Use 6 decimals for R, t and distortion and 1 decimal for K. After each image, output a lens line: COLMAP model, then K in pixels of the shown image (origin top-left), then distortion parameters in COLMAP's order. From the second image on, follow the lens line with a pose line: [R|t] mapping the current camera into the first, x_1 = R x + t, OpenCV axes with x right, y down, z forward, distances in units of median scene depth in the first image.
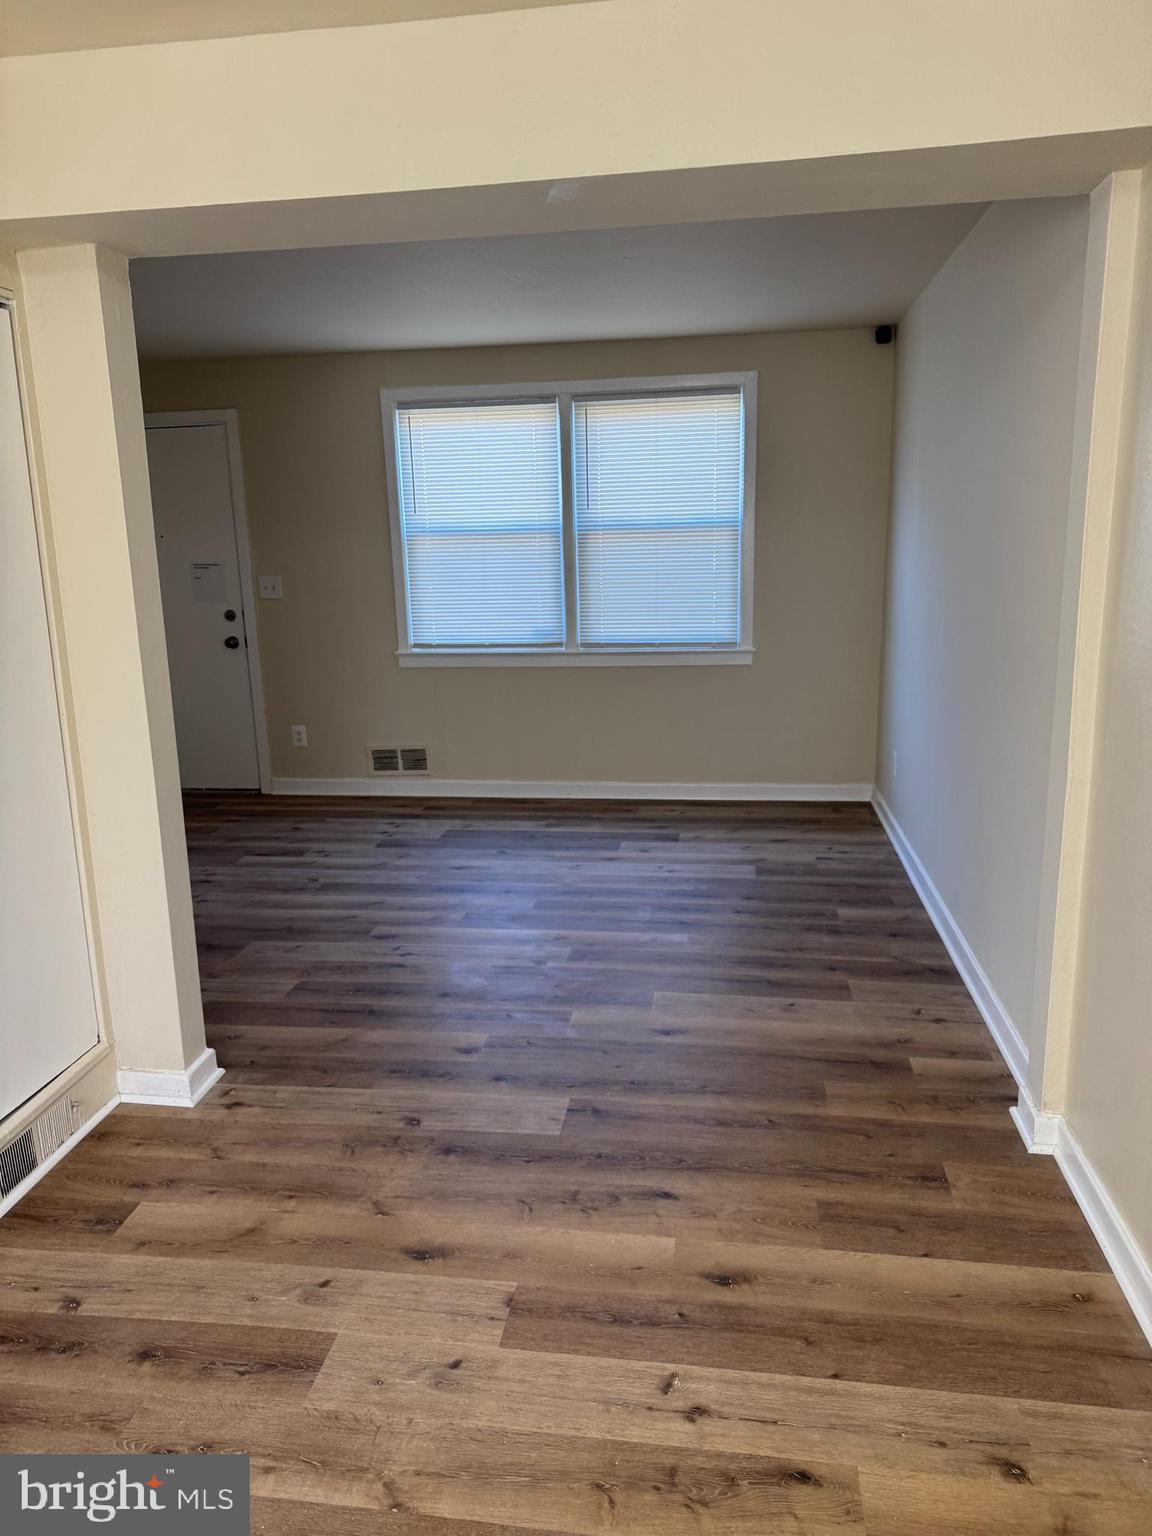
lens RADIAL K [[1087.2, 0, 576.0], [0, 1087.2, 768.0], [0, 0, 1]] dist [0.176406, -0.294724]
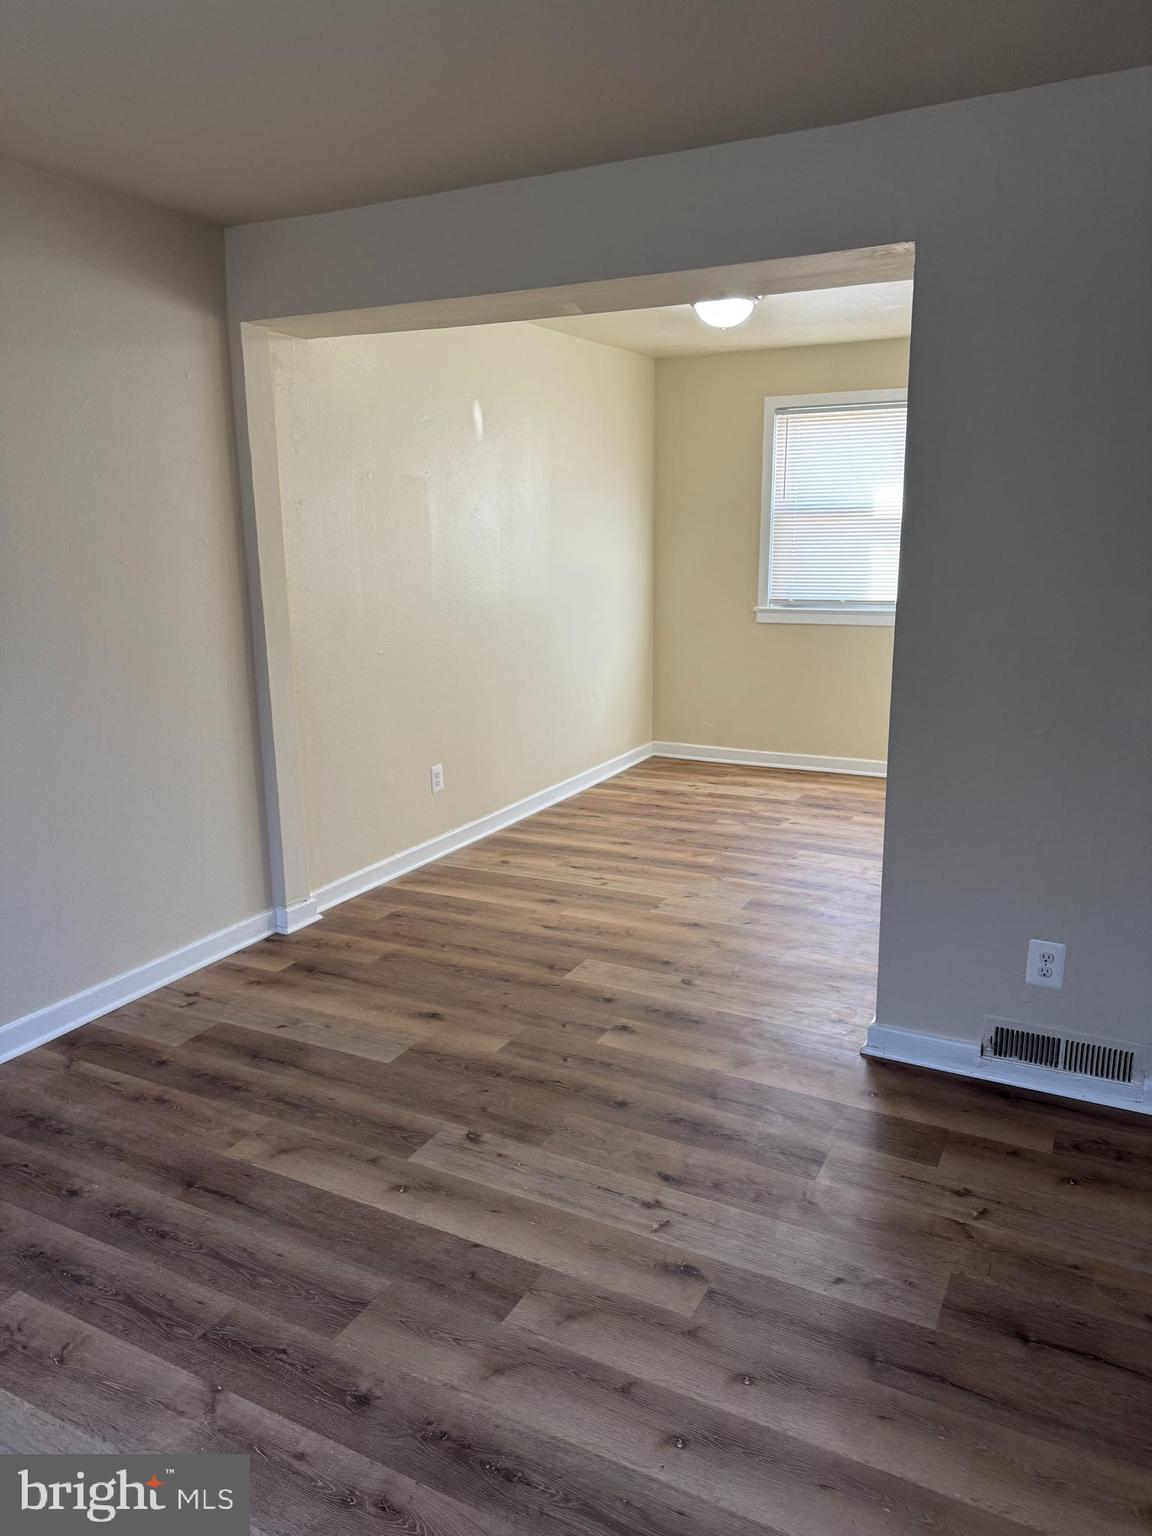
lens RADIAL K [[1087.2, 0, 576.0], [0, 1087.2, 768.0], [0, 0, 1]] dist [0.176406, -0.294724]
pose [[-0.943836, -0.041621, 0.327784, -0.436130], [0.096053, 0.914630, 0.392717, -0.426517], [-0.316146, 0.402145, -0.859262, 2.049843]]
